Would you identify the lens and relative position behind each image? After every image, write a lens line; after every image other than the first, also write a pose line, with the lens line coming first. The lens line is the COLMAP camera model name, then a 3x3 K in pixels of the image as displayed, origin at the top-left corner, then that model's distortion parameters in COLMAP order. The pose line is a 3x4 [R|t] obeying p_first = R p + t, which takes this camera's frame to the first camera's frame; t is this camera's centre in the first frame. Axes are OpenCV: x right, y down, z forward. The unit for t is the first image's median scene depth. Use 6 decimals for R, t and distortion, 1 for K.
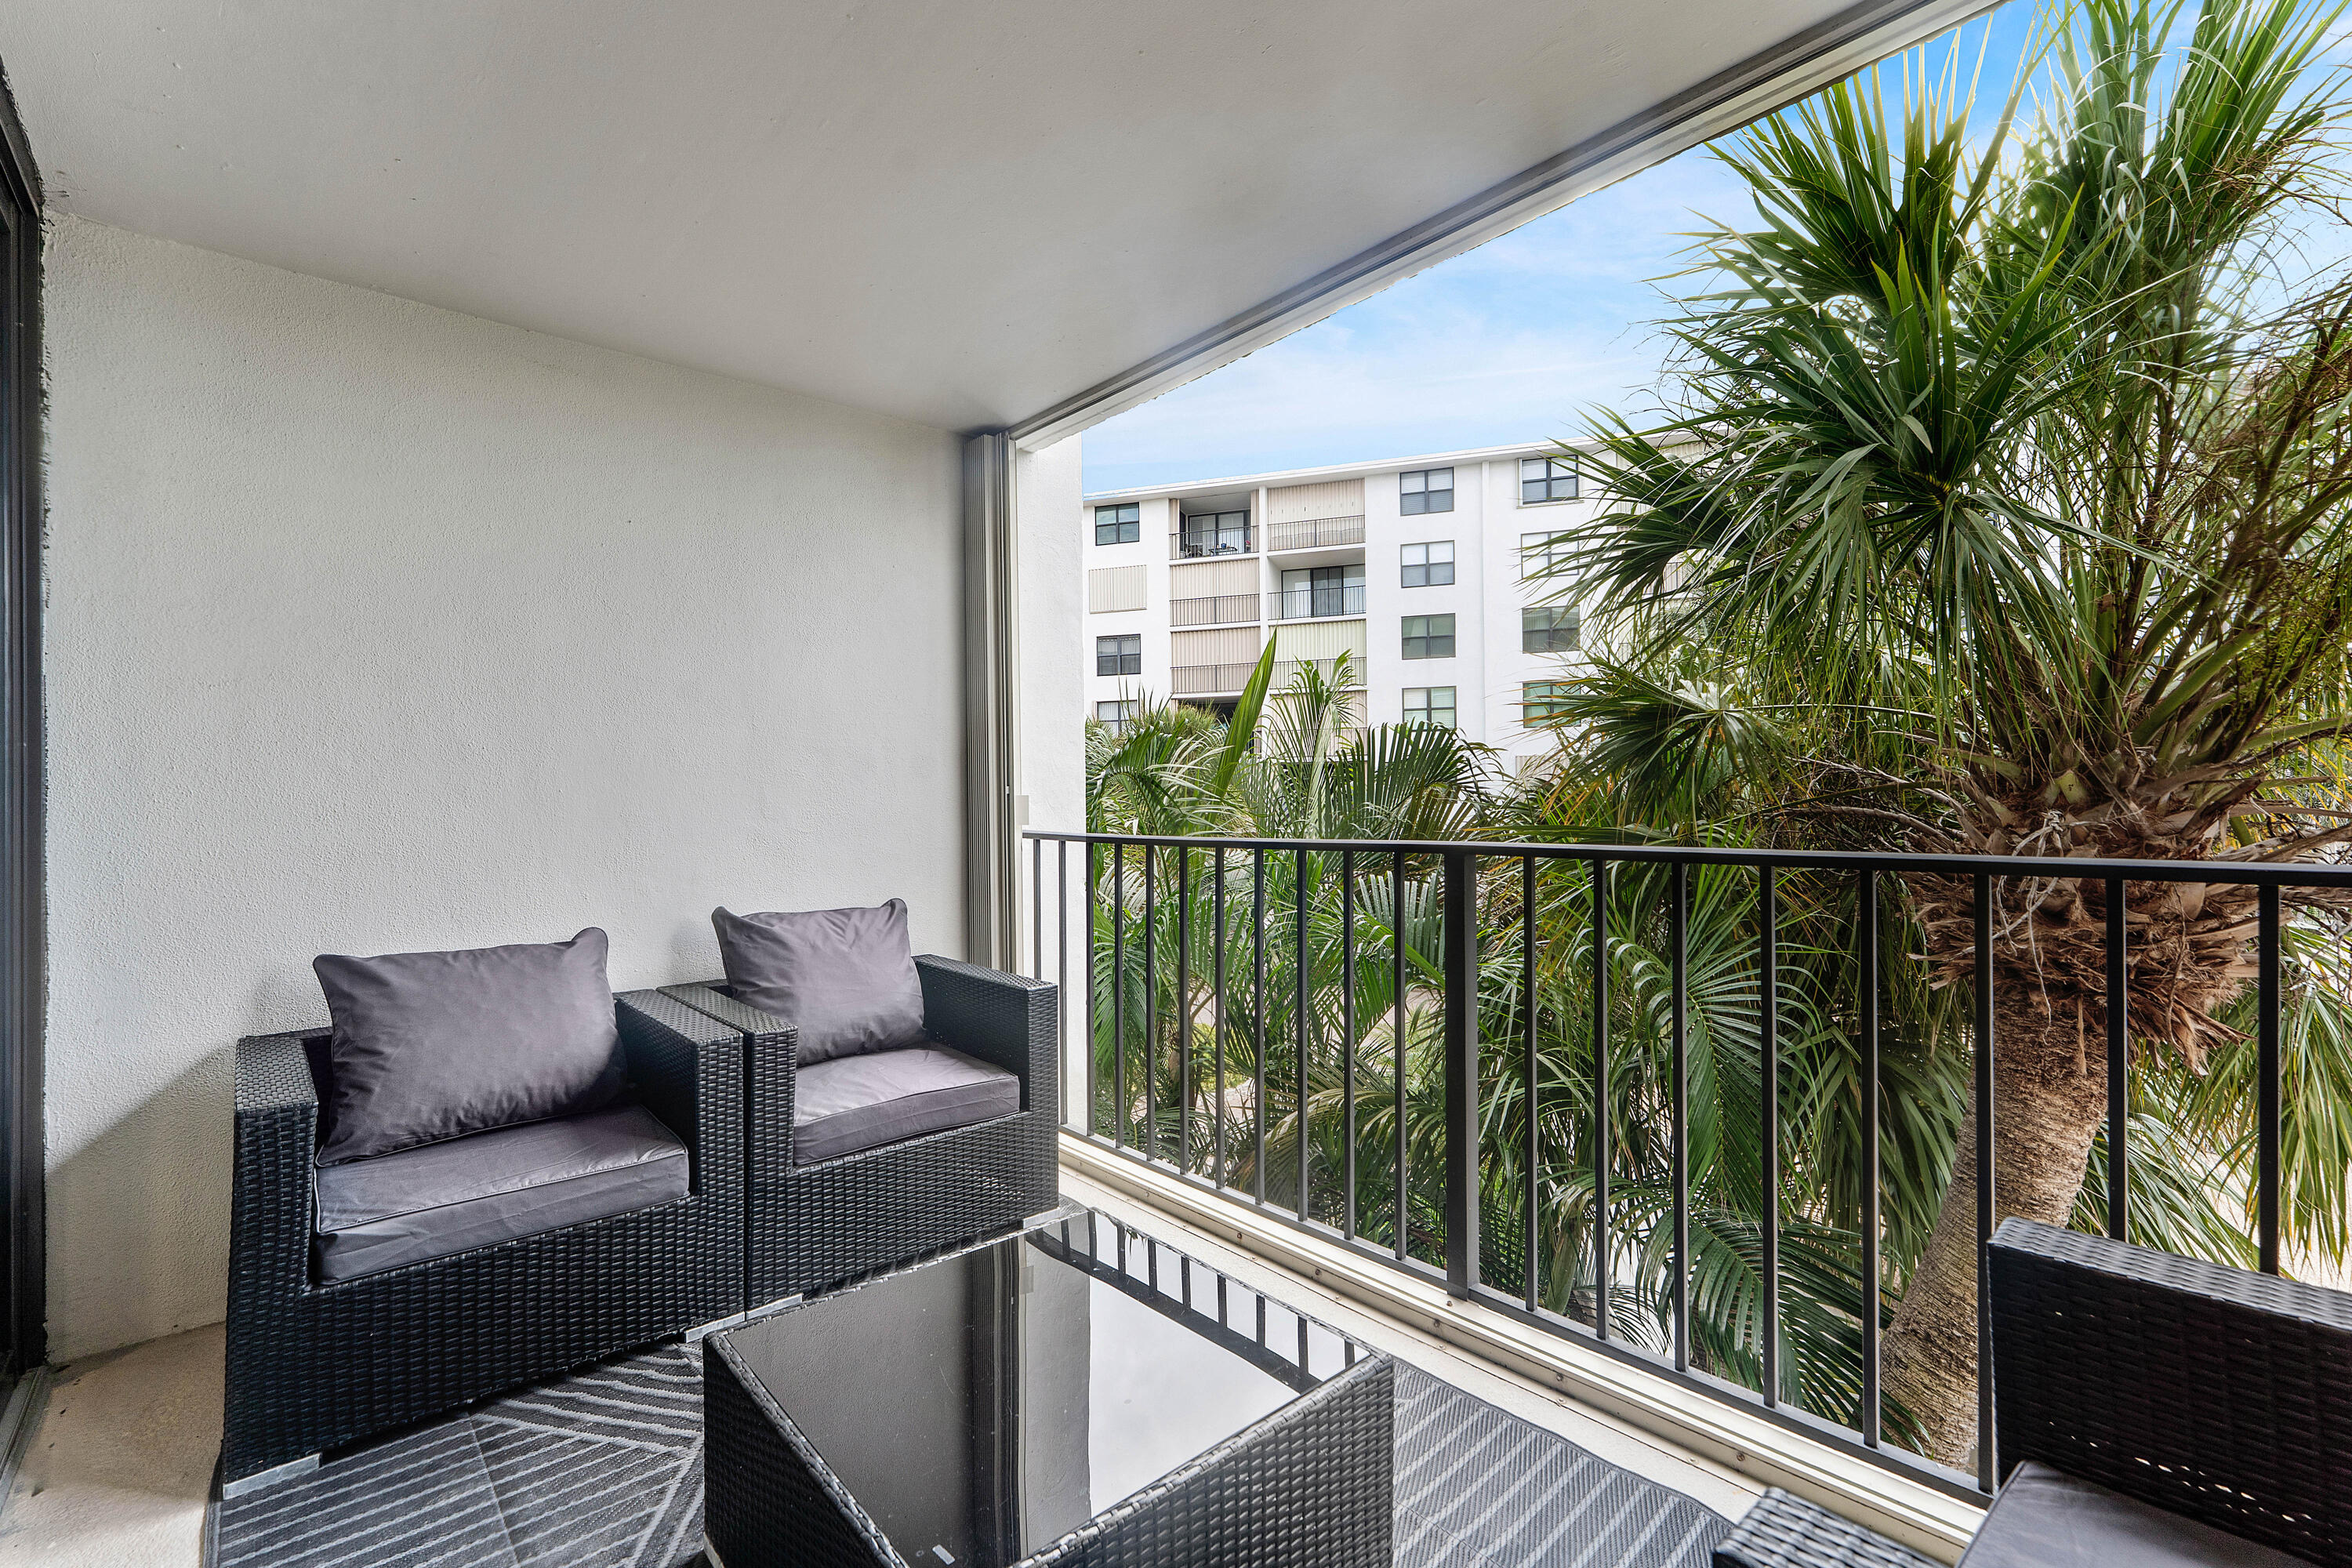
lens RADIAL K [[1029.5, 0, 1176.0], [0, 1029.5, 784.0], [0, 0, 1]] dist [0.001272, 0.000167]
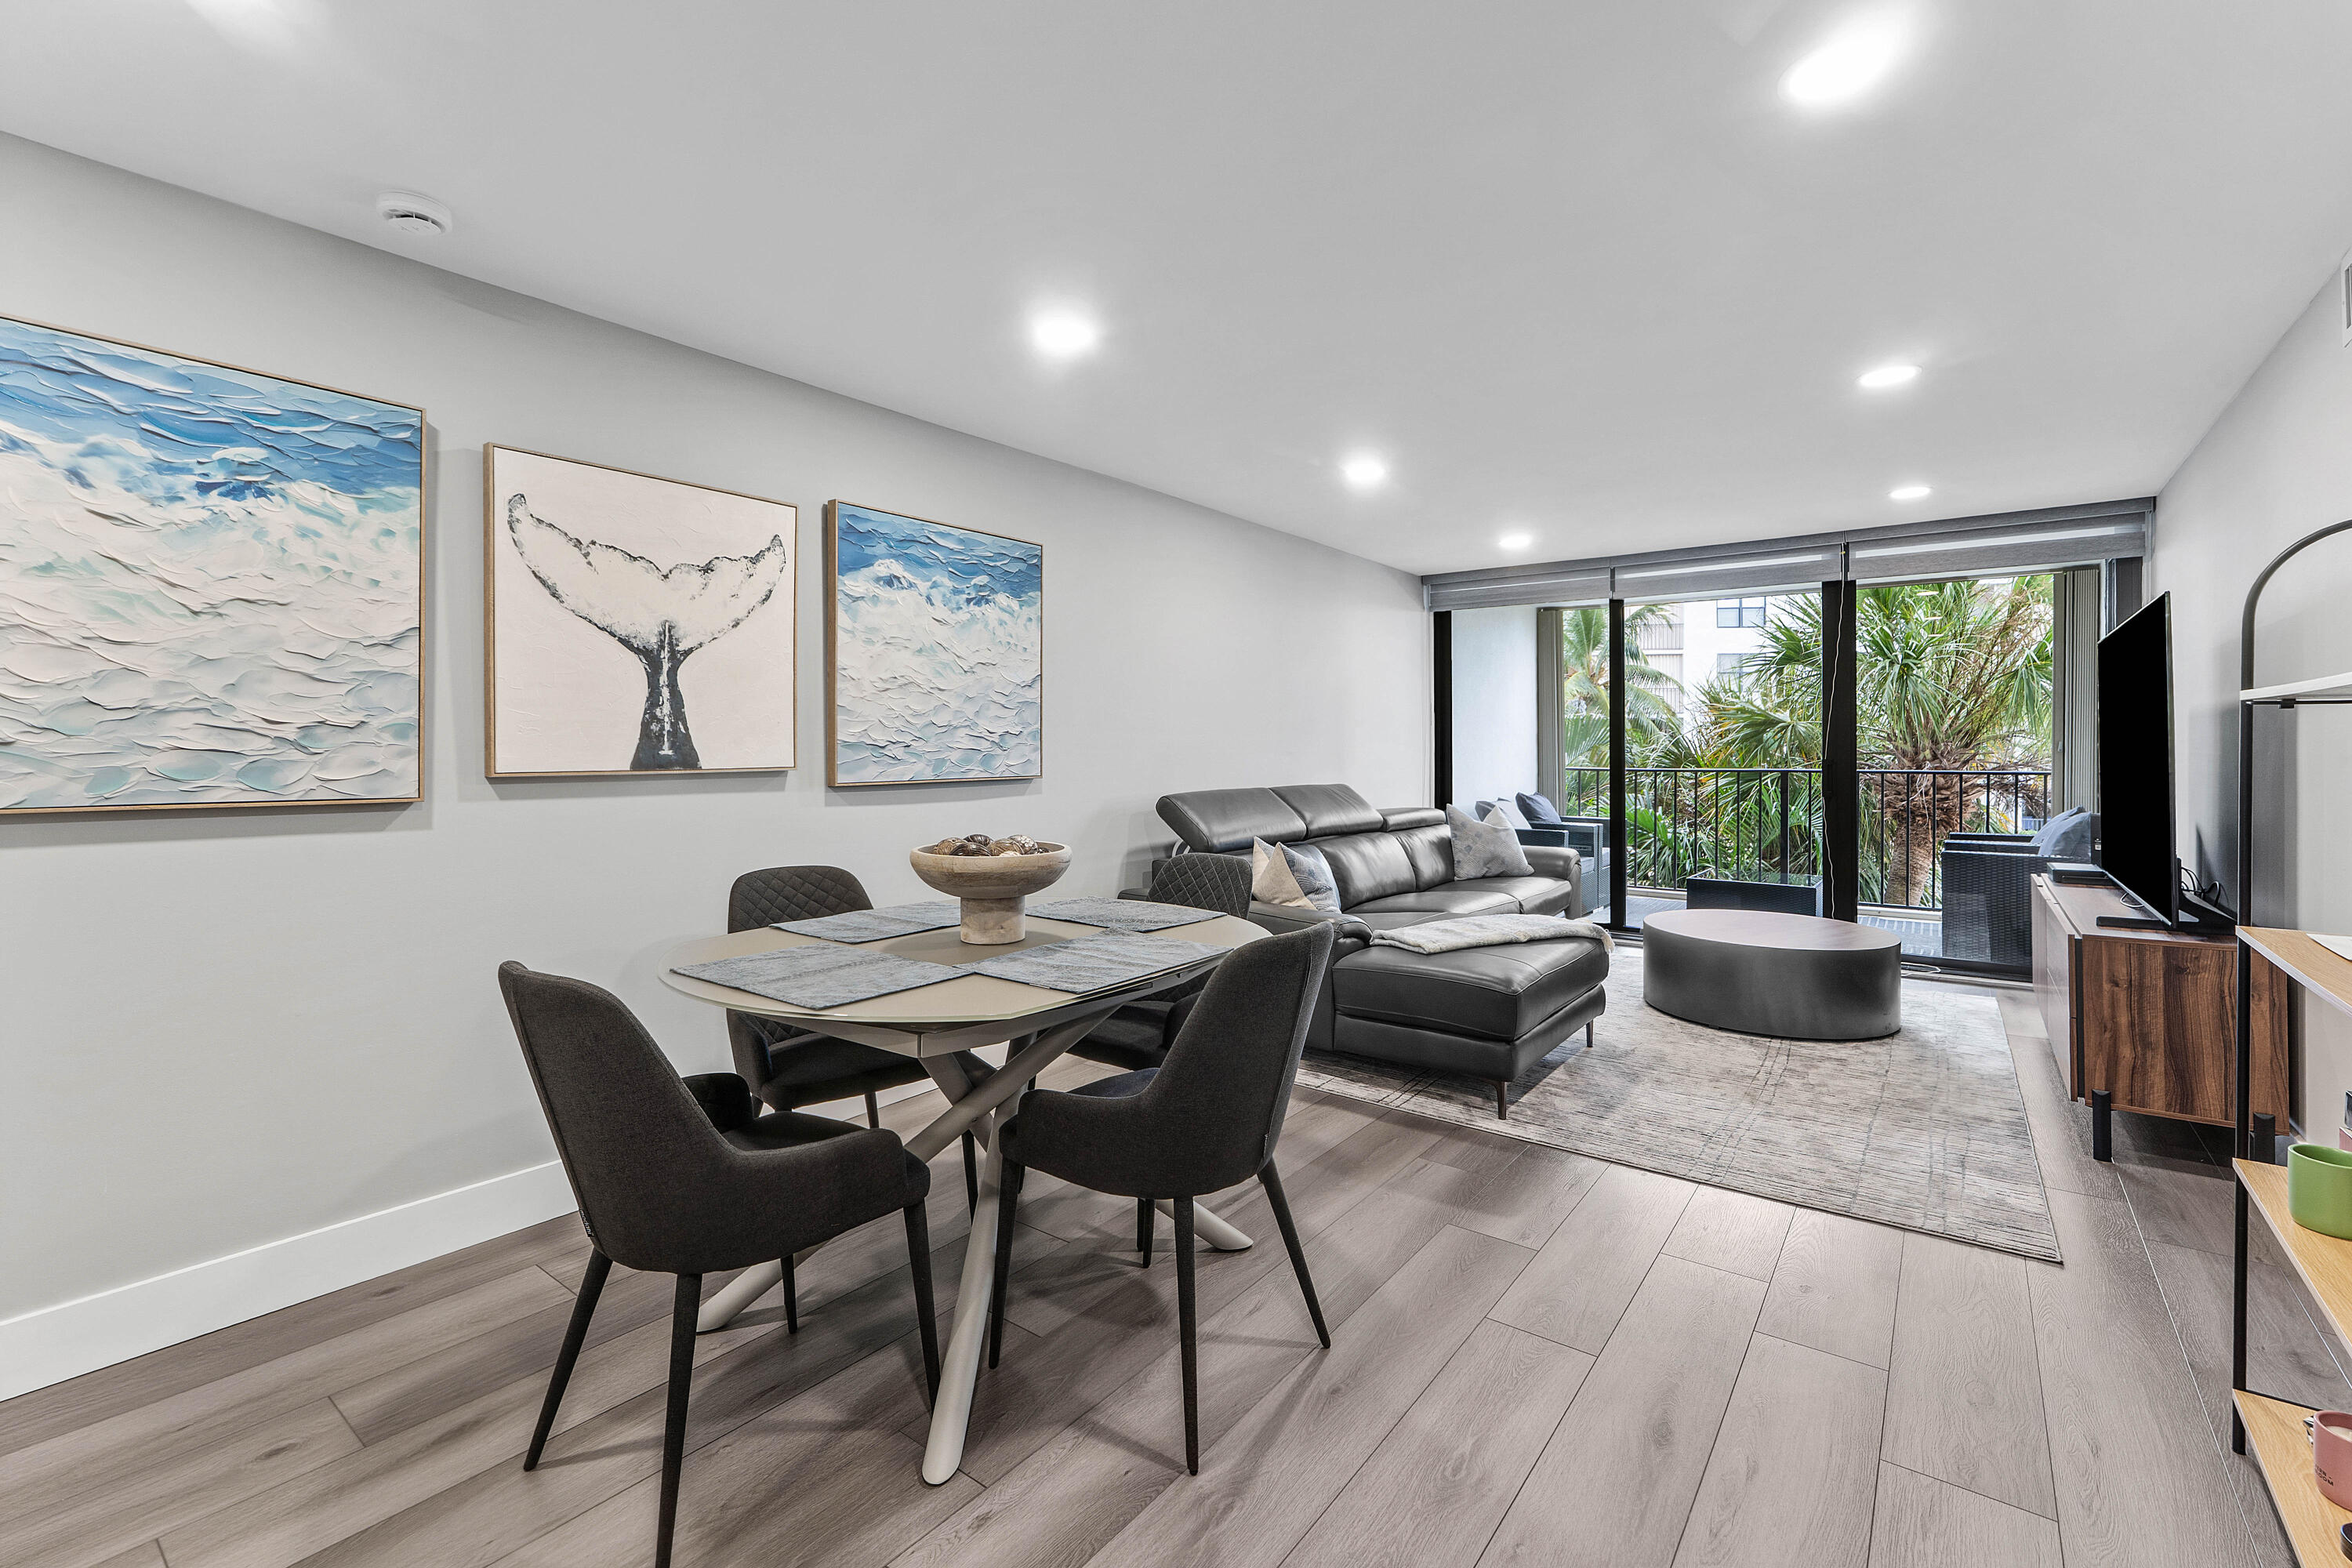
lens RADIAL K [[1004.7, 0, 1172.5], [0, 1004.7, 741.6], [0, 0, 1]] dist [-0.000112, -0.000096]
pose [[0.984187, 0.018107, 0.176204, -2.067192], [-0.019533, 0.999789, 0.006367, -0.012563], [-0.176052, -0.009708, 0.984333, -1.723288]]
